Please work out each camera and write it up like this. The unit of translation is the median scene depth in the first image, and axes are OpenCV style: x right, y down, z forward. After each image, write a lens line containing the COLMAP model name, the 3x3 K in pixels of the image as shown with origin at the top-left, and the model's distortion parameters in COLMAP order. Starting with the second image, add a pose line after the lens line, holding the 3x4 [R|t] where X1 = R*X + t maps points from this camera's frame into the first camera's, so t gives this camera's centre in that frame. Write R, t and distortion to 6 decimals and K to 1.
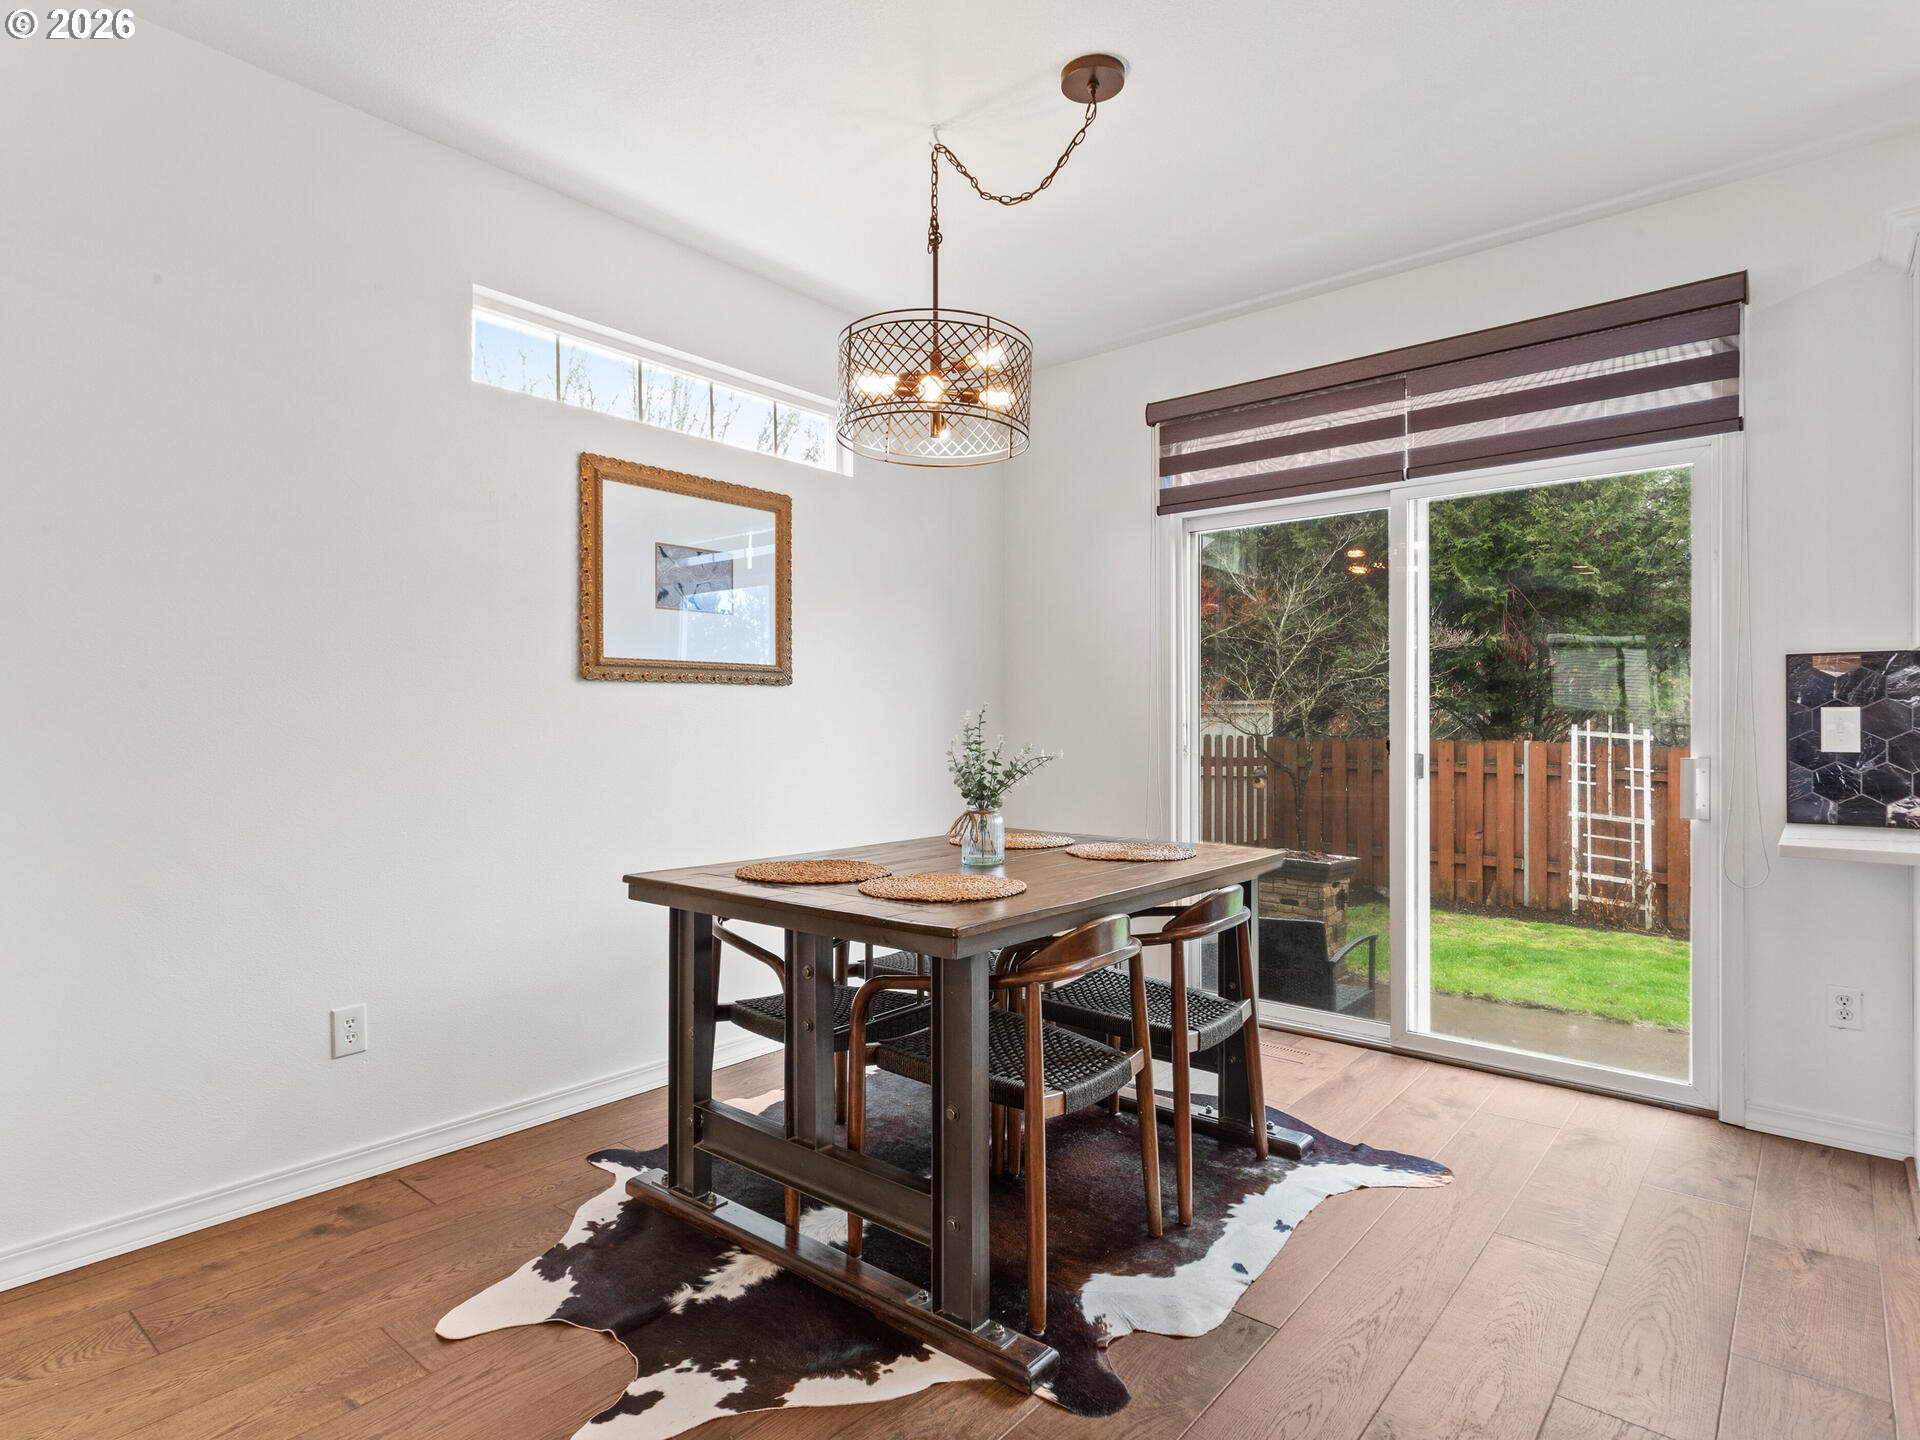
lens RADIAL K [[1019.2, 0, 948.1], [0, 1019.2, 724.5], [0, 0, 1]] dist [0.002991, 0.001351]
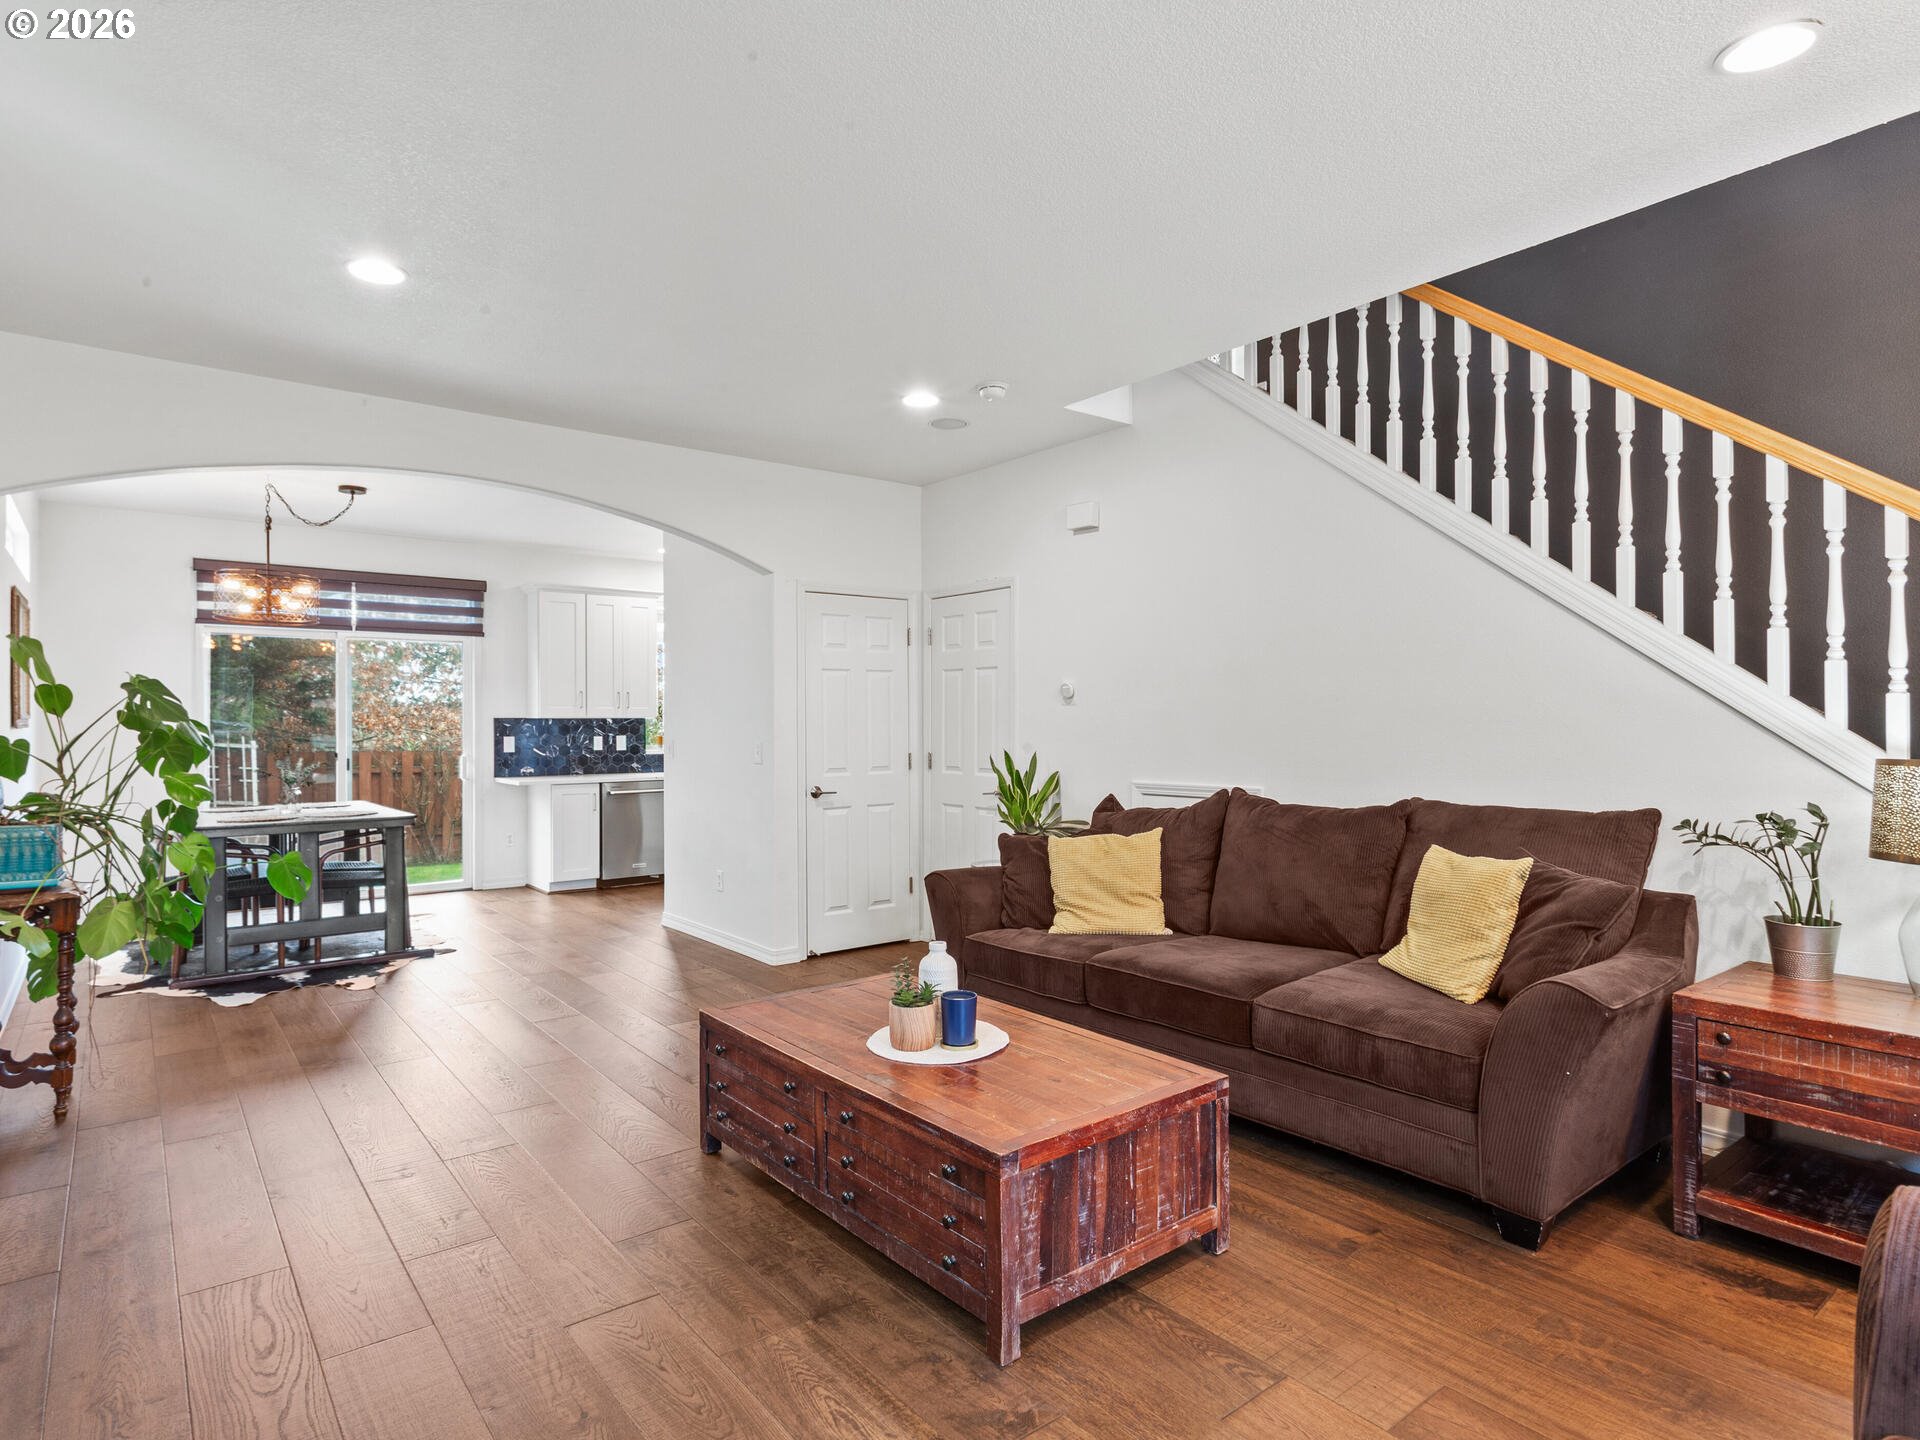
lens RADIAL K [[1058.1, 0, 943.9], [0, 1058.1, 721.3], [0, 0, 1]] dist [0.000212, -0.000586]
pose [[0.183866, 0.001515, 0.982950, -1.576921], [0.002603, 0.999995, -0.002028, -0.043644], [-0.982948, 0.002931, 0.183861, -0.658447]]
